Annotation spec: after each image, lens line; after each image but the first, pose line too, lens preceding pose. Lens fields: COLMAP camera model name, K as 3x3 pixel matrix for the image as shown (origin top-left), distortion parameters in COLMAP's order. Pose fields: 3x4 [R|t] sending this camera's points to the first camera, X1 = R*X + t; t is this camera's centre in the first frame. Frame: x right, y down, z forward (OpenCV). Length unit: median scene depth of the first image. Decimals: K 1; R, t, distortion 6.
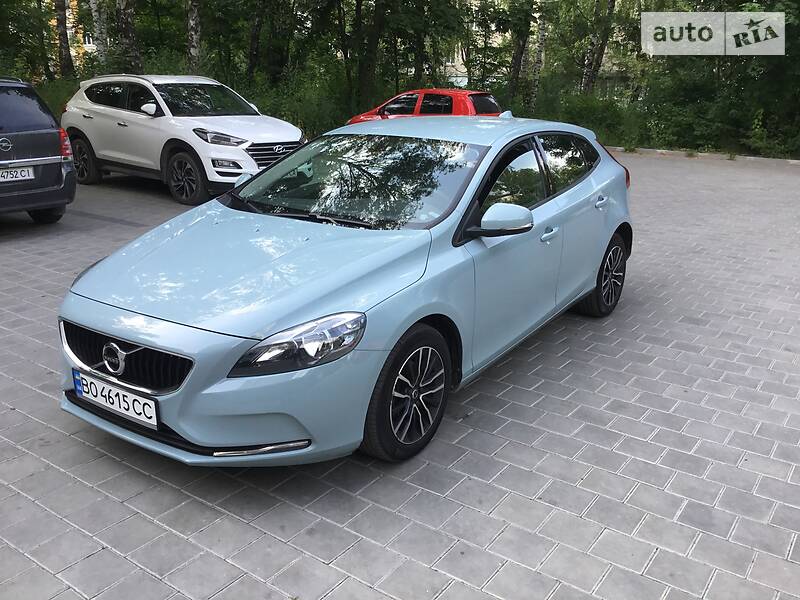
lens RADIAL K [[718.0, 0, 400.2], [0, 718.0, 300.5], [0, 0, 1]] dist [0.031171, -0.067847]
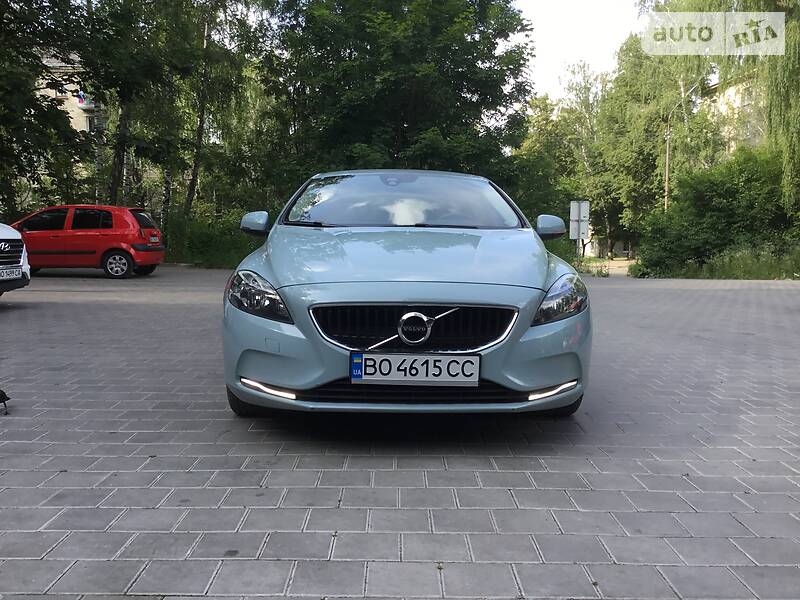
lens RADIAL K [[718.0, 0, 400.4], [0, 718.0, 296.7], [0, 0, 1]] dist [0.031171, -0.067847]
pose [[0.798268, -0.046570, 0.600499, -1.017042], [0.167592, 0.974807, -0.147189, 0.182357], [-0.578516, 0.218135, 0.785962, 0.210384]]
